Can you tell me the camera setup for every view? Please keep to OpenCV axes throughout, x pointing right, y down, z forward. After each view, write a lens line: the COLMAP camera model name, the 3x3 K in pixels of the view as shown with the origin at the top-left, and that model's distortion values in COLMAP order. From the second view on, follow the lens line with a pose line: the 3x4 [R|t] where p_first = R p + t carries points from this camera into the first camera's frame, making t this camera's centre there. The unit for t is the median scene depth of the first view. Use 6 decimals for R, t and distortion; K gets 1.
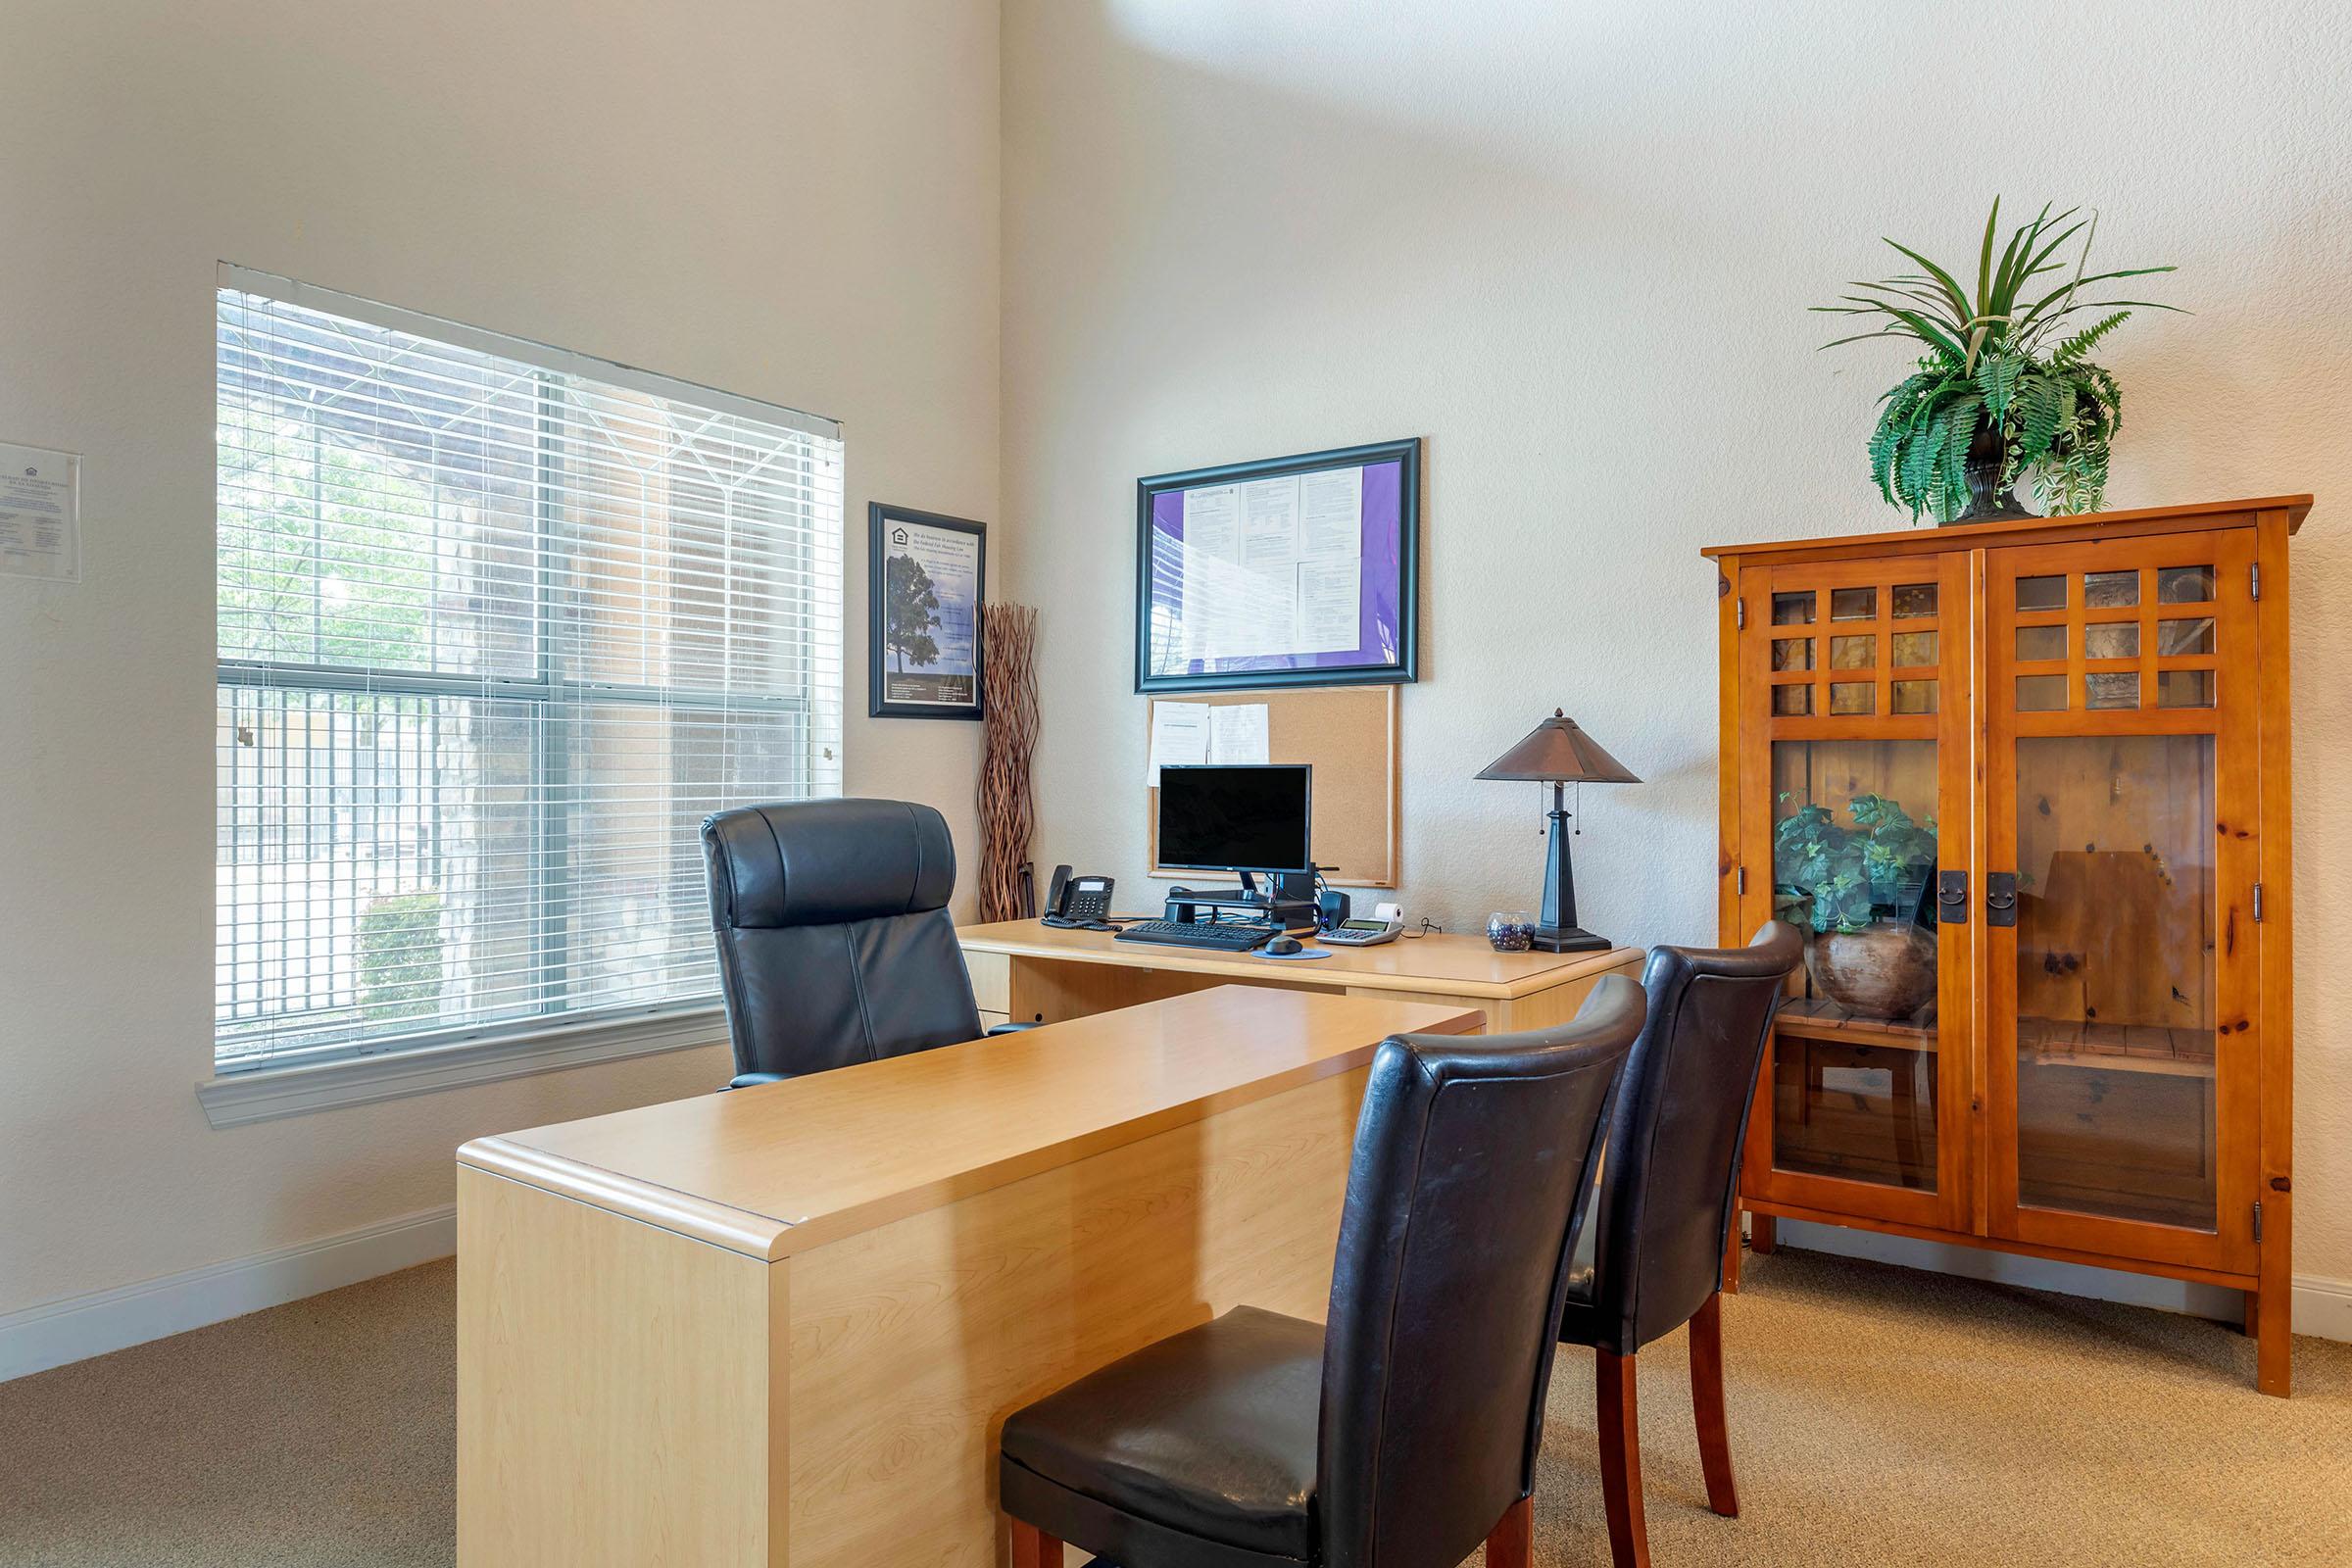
lens RADIAL K [[1475.2, 0, 1175.2], [0, 1475.2, 799.4], [0, 0, 1]] dist [-0.003074, -0.001467]
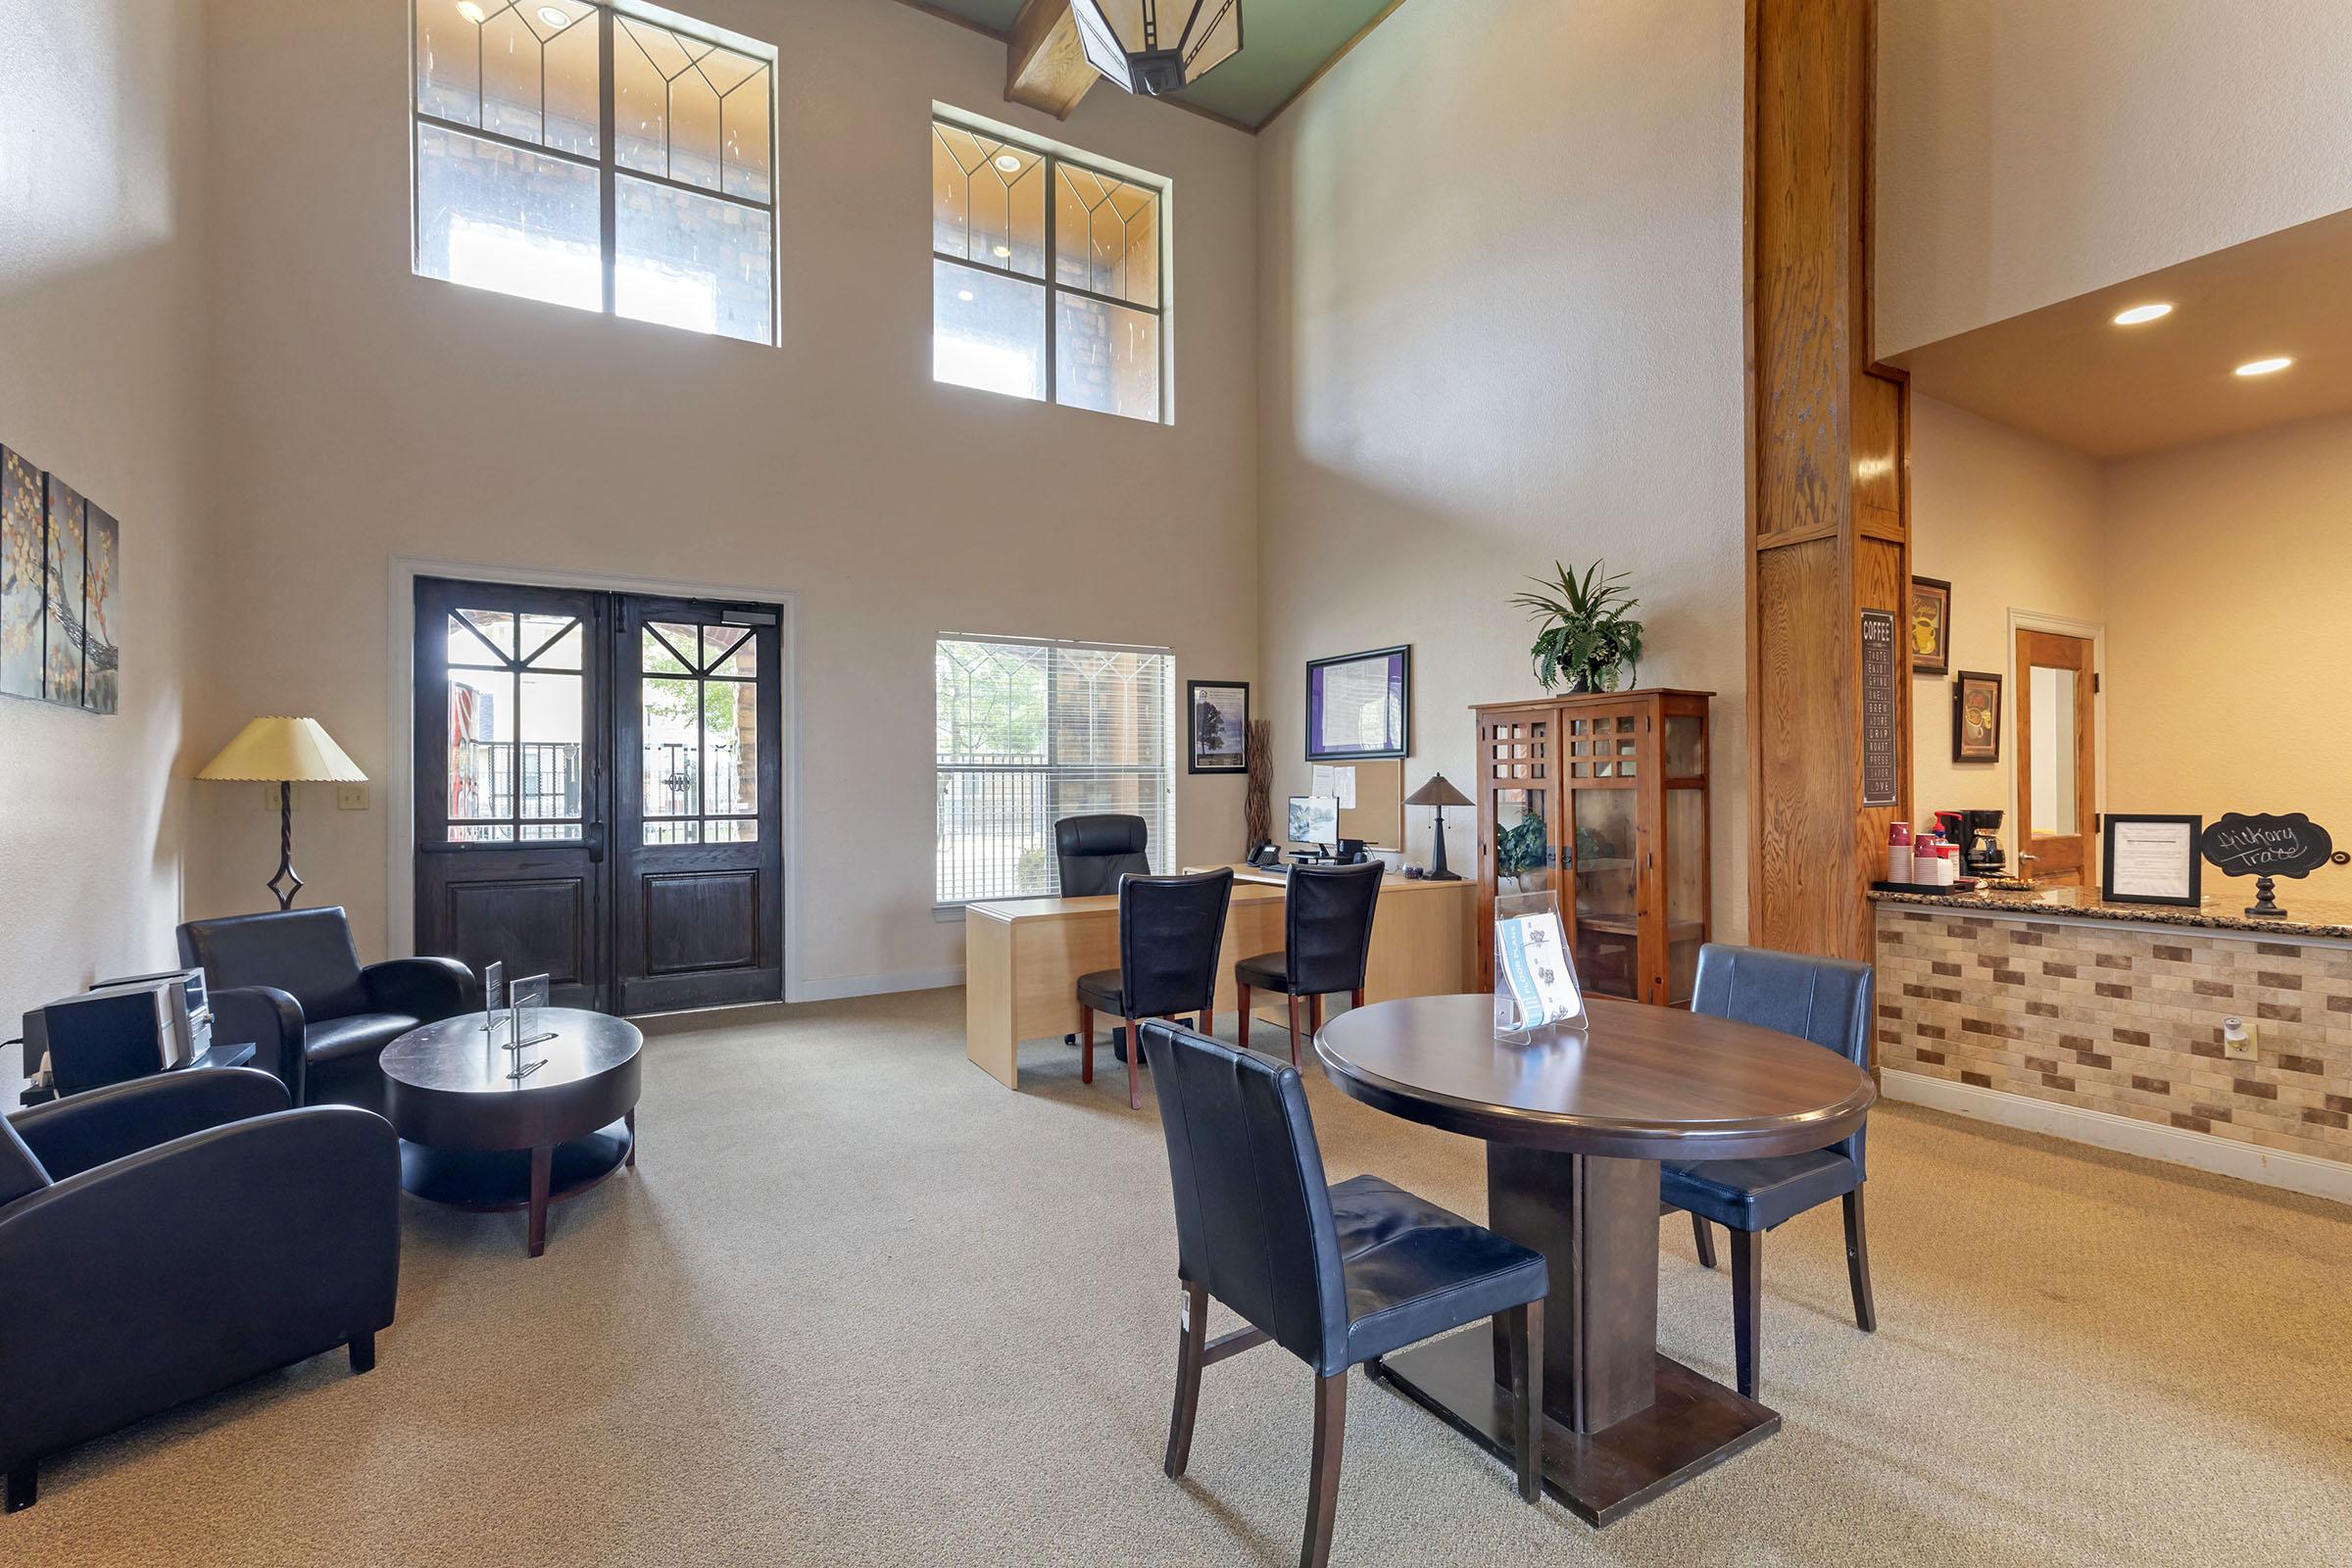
lens RADIAL K [[1078.1, 0, 1180.9], [0, 1078.1, 788.0], [0, 0, 1]] dist [-0.000565, -0.000054]
pose [[0.916773, -0.005827, -0.399366, 0.470422], [0.001759, 0.999943, -0.010551, -0.018294], [0.399405, 0.008970, 0.916731, -0.558684]]
